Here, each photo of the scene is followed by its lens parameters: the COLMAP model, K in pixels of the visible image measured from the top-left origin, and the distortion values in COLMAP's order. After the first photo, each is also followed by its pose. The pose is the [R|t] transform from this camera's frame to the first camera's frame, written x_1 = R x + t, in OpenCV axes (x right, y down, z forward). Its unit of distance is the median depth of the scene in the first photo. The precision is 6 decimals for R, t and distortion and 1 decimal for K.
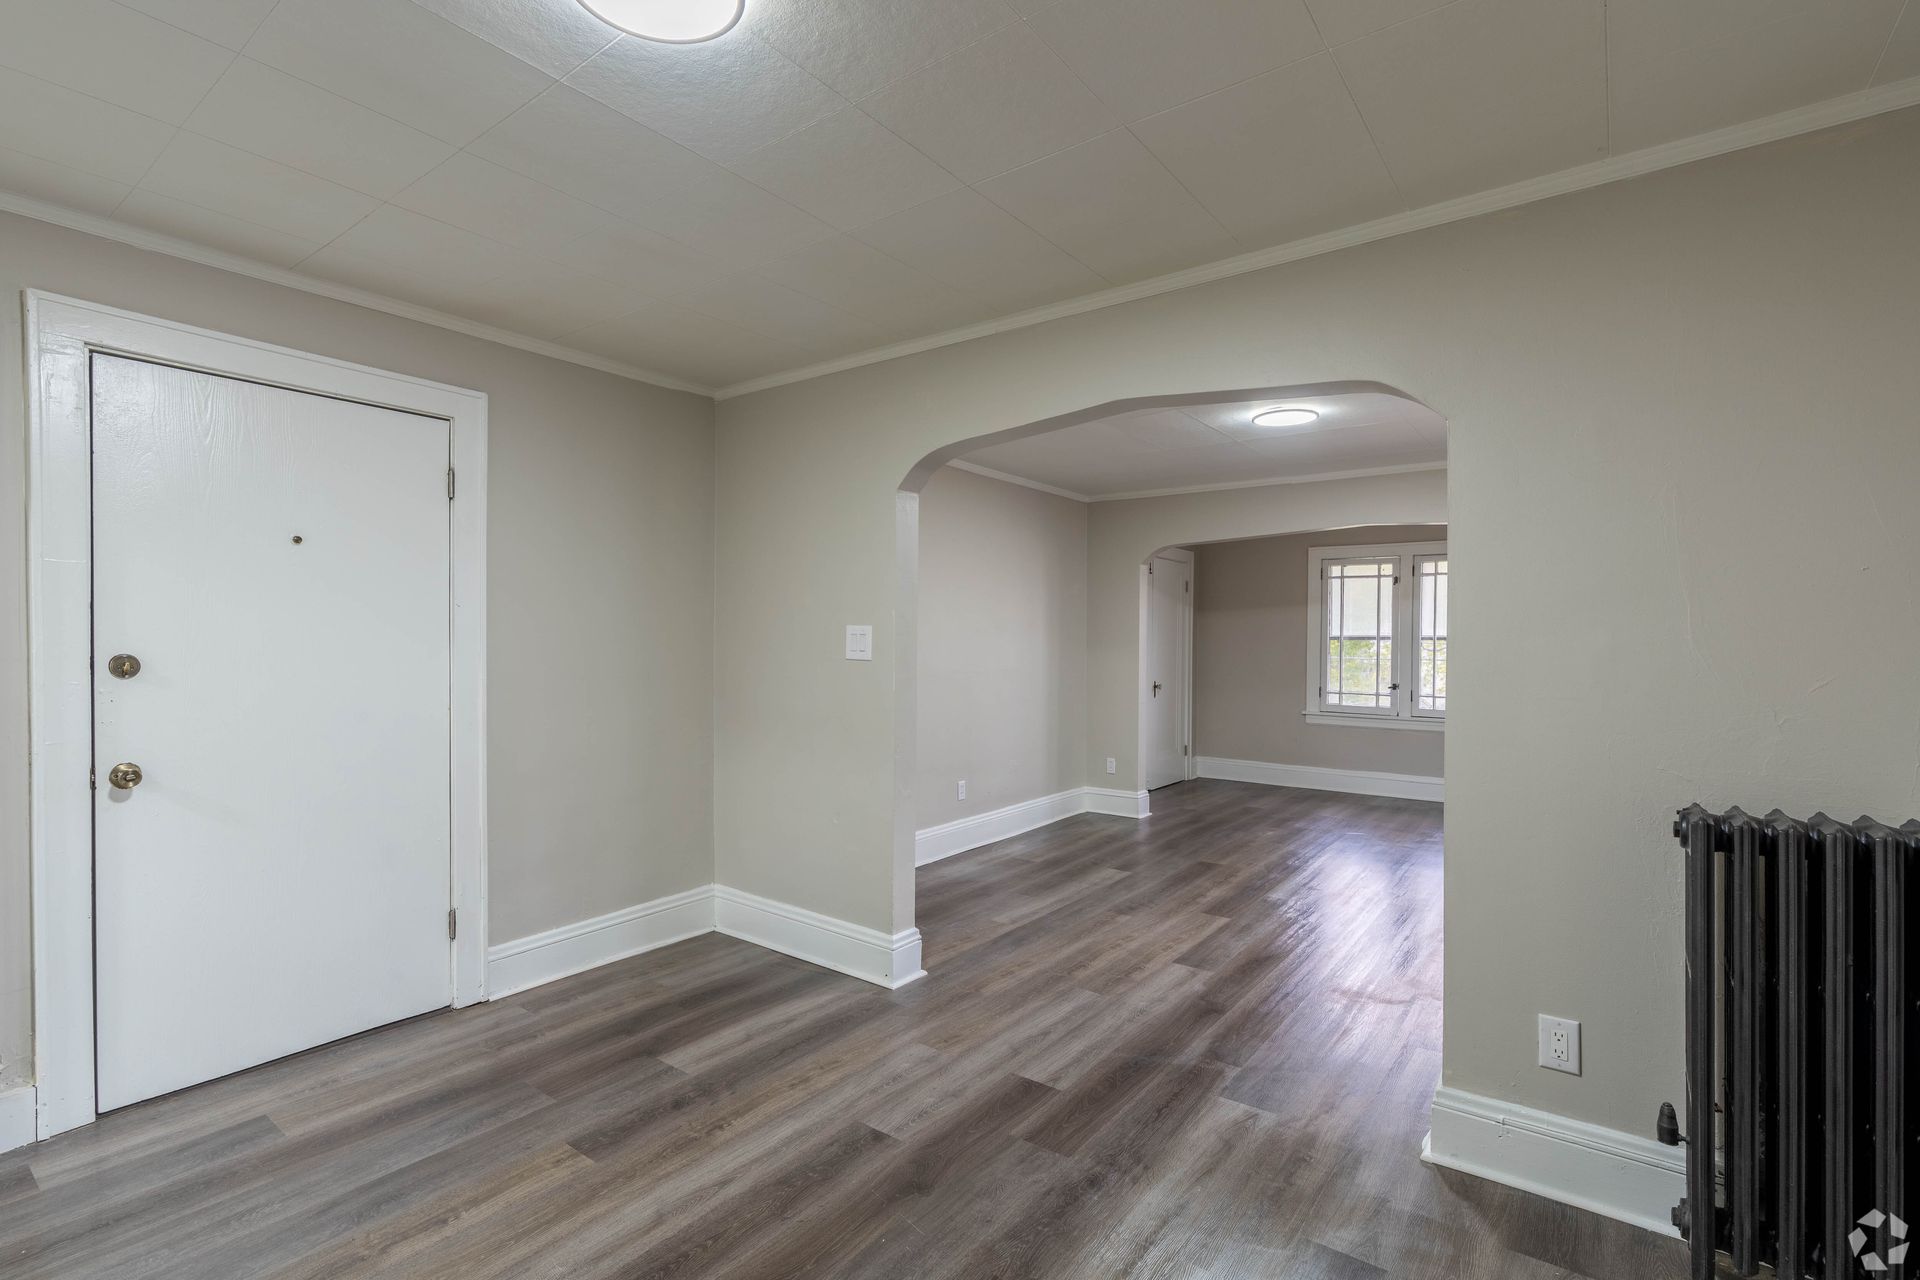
lens RADIAL K [[892.7, 0, 930.3], [0, 892.7, 660.0], [0, 0, 1]] dist [0.000523, 0.001277]
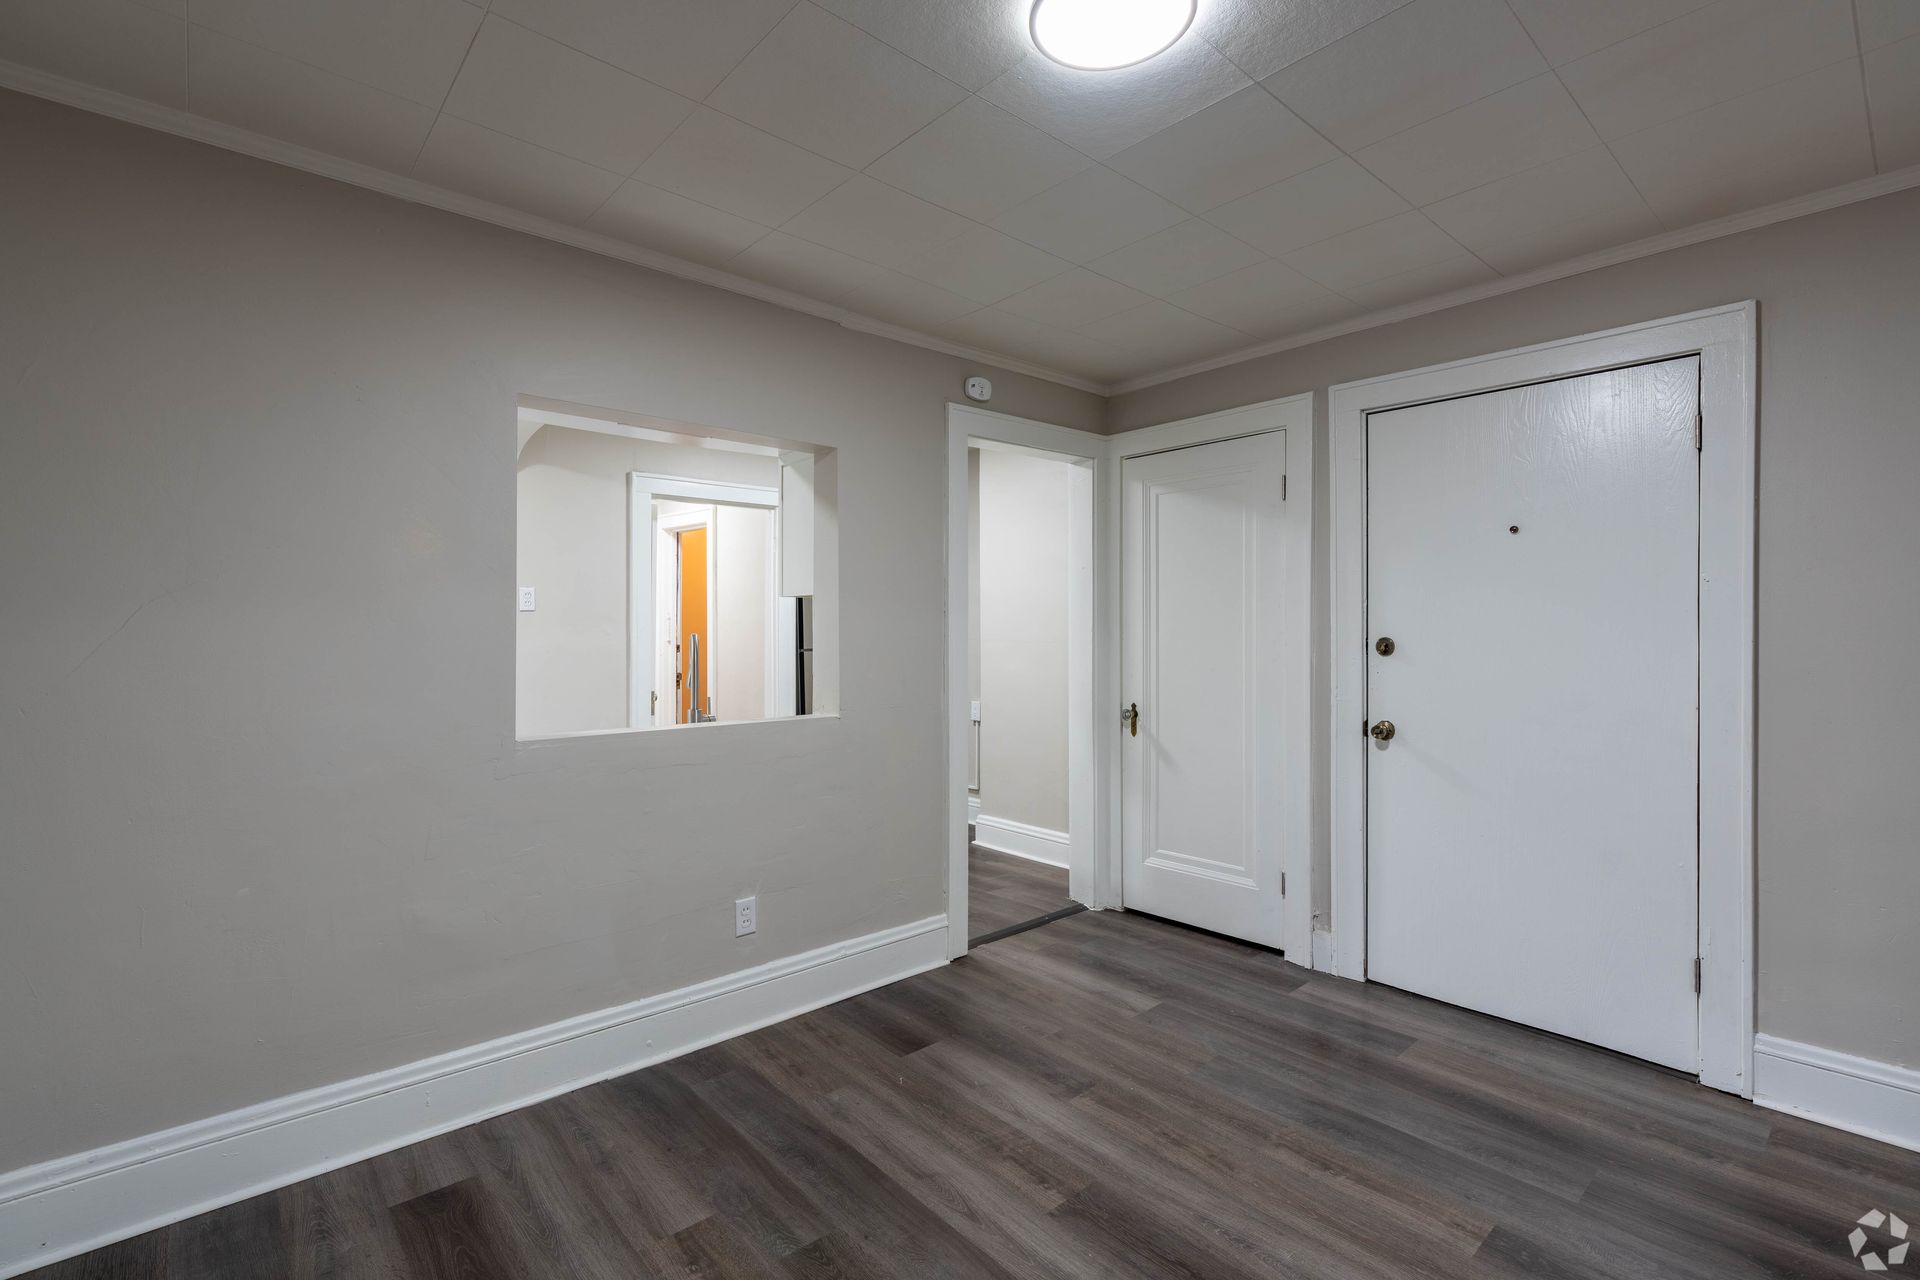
lens RADIAL K [[892.7, 0, 969.7], [0, 892.7, 627.8], [0, 0, 1]] dist [0.000523, 0.001277]
pose [[-0.192301, -0.003864, -0.981328, 0.495710], [-0.014562, 0.999893, -0.001083, -0.009973], [0.981228, 0.014082, -0.192337, 0.650659]]
